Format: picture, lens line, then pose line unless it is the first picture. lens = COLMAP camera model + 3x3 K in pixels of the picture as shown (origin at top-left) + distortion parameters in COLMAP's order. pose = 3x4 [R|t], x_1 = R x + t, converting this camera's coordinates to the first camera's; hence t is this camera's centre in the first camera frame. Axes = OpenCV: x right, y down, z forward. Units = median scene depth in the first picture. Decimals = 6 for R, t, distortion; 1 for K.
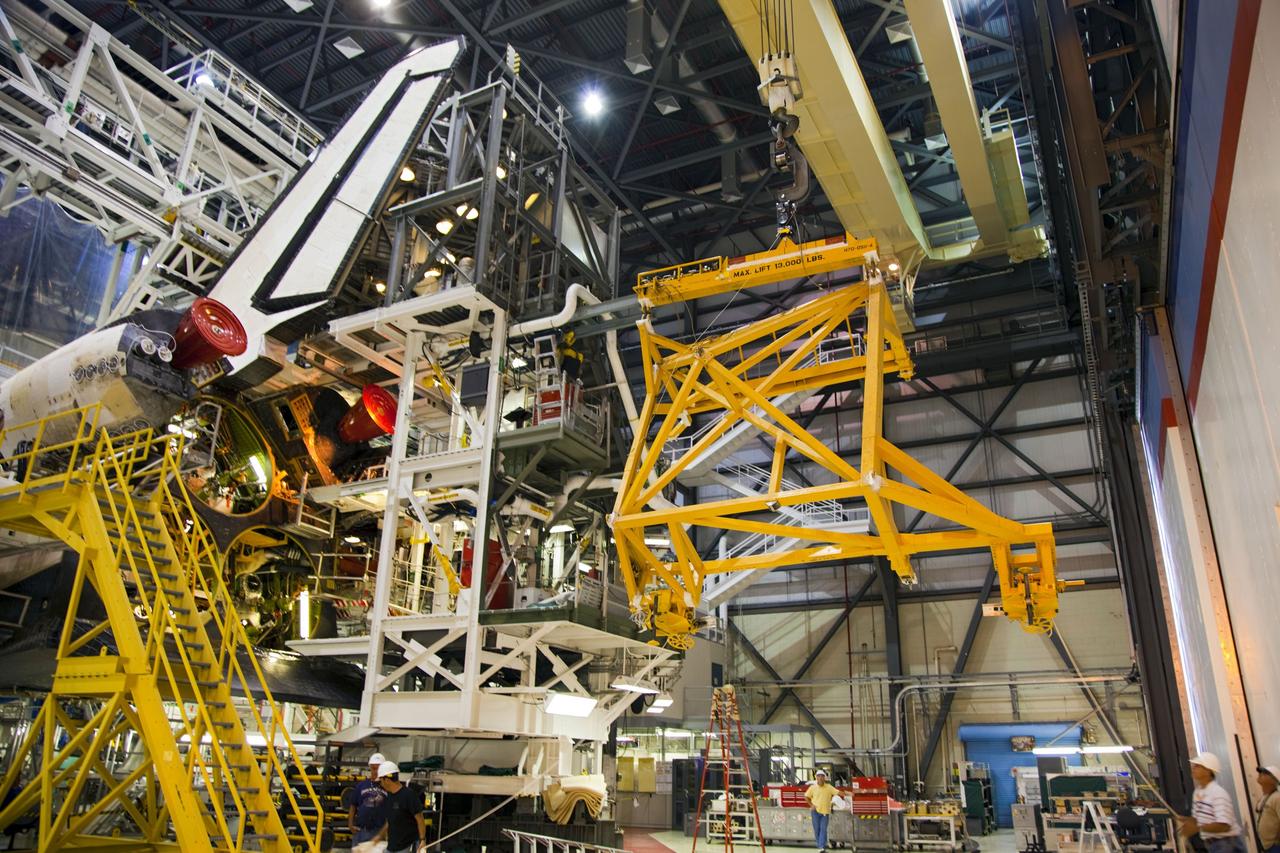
lens RADIAL K [[903.0, 0, 642.2], [0, 903.0, 431.3], [0, 0, 1]] dist [-0.125063, 0.093477]
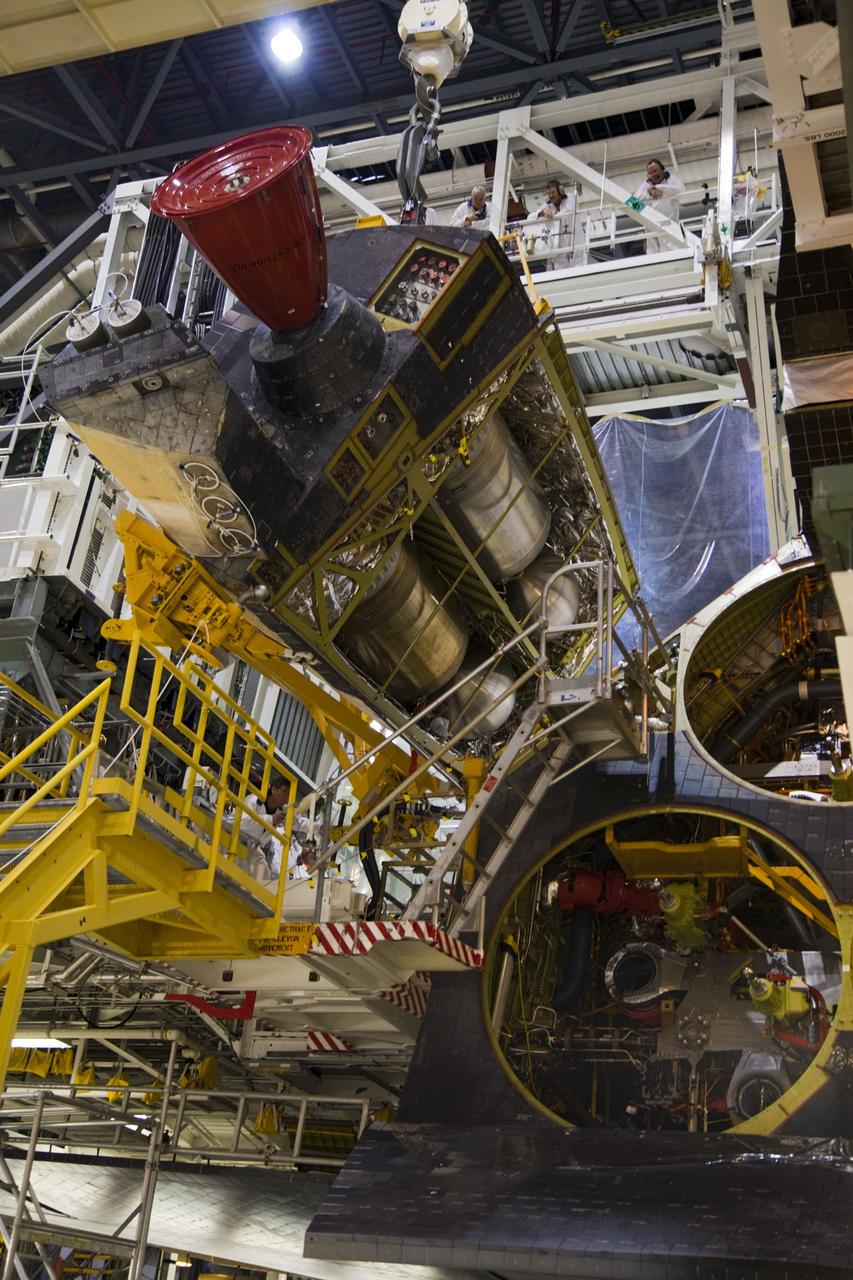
lens RADIAL K [[1568.4, 0, 426.5], [0, 1568.4, 640.0], [0, 0, 1]] dist [0.124653, 0.009823]
pose [[0.126421, -0.452613, -0.882700, 0.139993], [0.264475, 0.873009, -0.409766, 0.269130], [0.956071, -0.181649, 0.230072, 0.703643]]
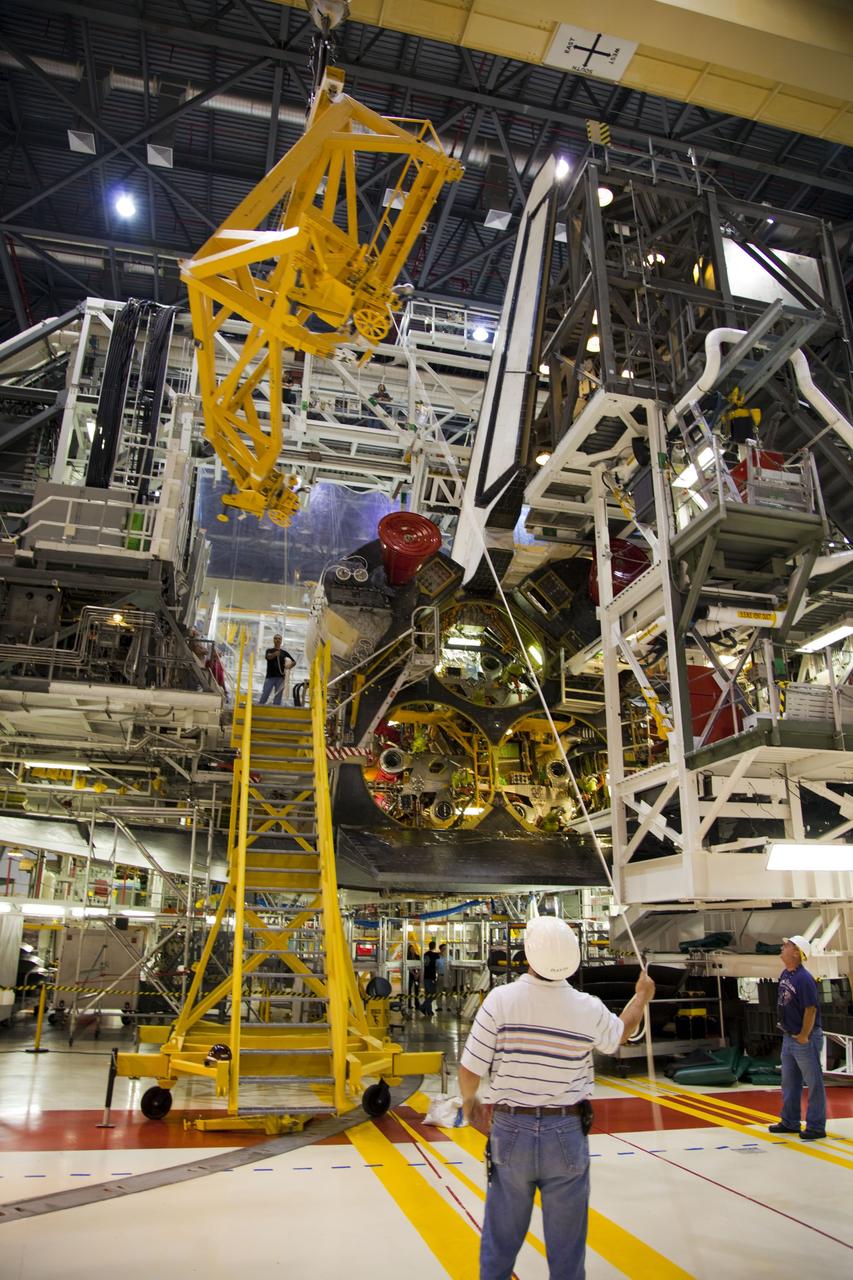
lens RADIAL K [[874.1, 0, 426.5], [0, 874.1, 640.0], [0, 0, 1]] dist [-0.121031, 0.076290]
pose [[0.655583, -0.258843, -0.709374, 0.215849], [0.268976, 0.957844, -0.100928, 0.102408], [0.705594, -0.124638, 0.697569, 0.261347]]
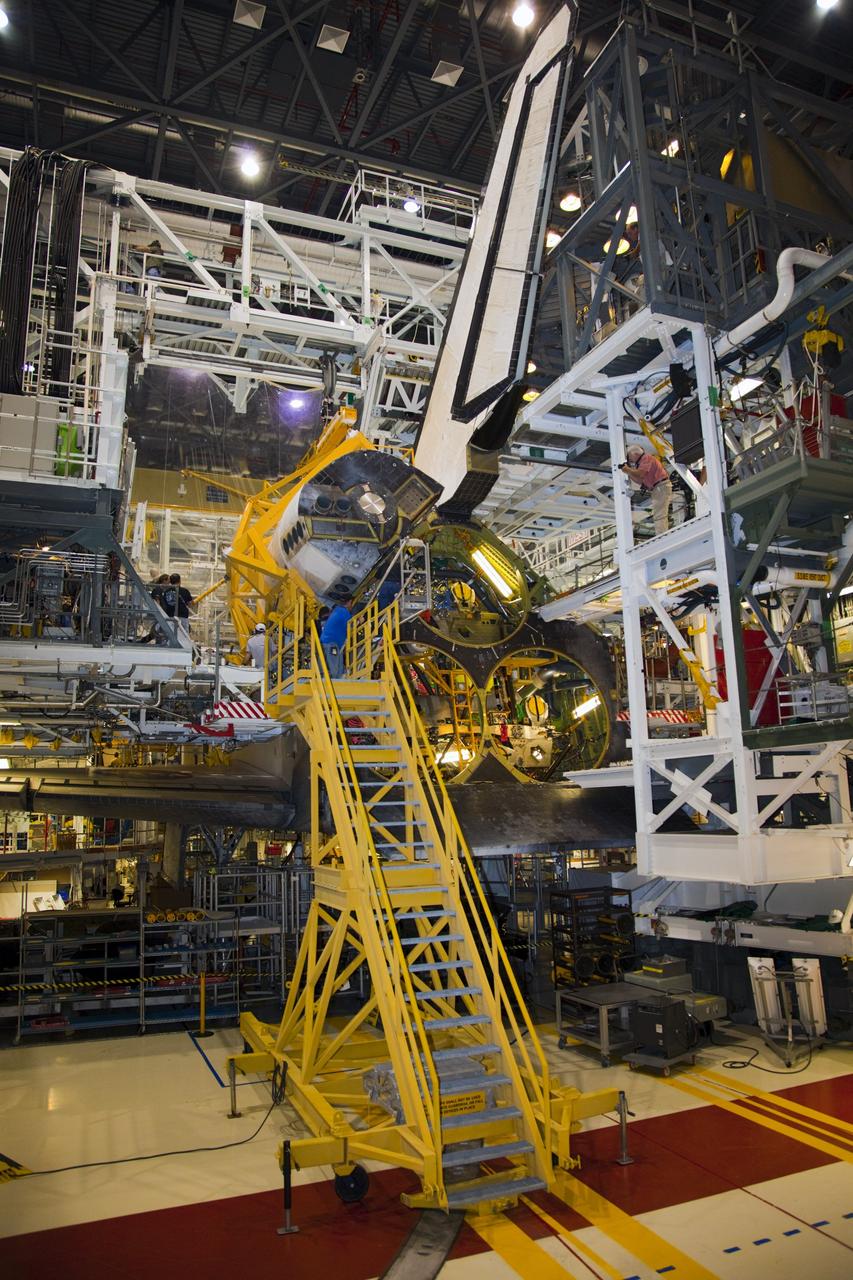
lens RADIAL K [[874.1, 0, 426.5], [0, 874.1, 640.0], [0, 0, 1]] dist [-0.121031, 0.076290]
pose [[0.757293, -0.161066, -0.632902, 0.076253], [0.272457, 0.958664, 0.082038, -0.004068], [0.593527, -0.234565, 0.769873, 0.263070]]
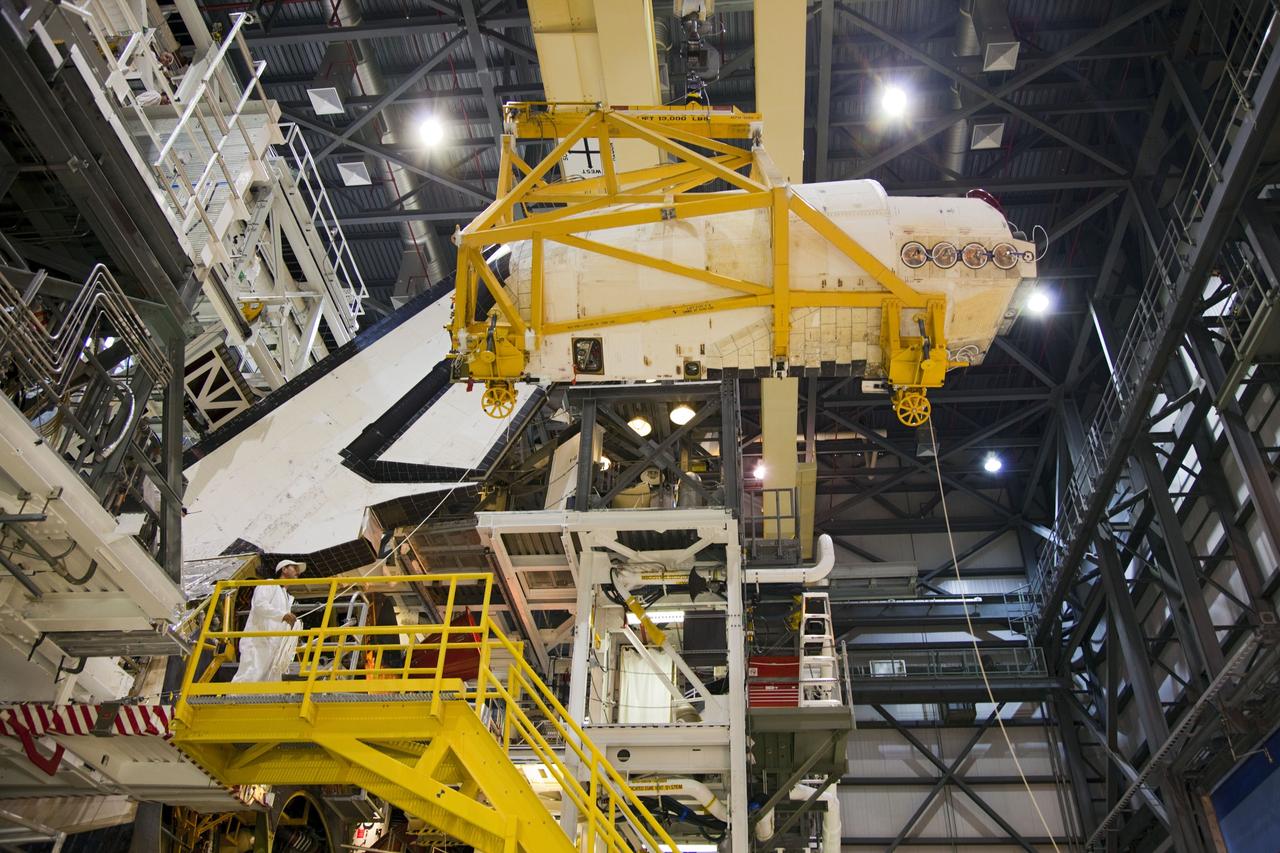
lens RADIAL K [[1042.9, 0, 640.0], [0, 1042.9, 426.5], [0, 0, 1]] dist [-0.044642, -0.001126]
pose [[0.931398, 0.231414, 0.280970, -0.508354], [-0.142036, 0.941760, -0.304817, 0.053713], [-0.335146, 0.243998, 0.910023, 0.175870]]
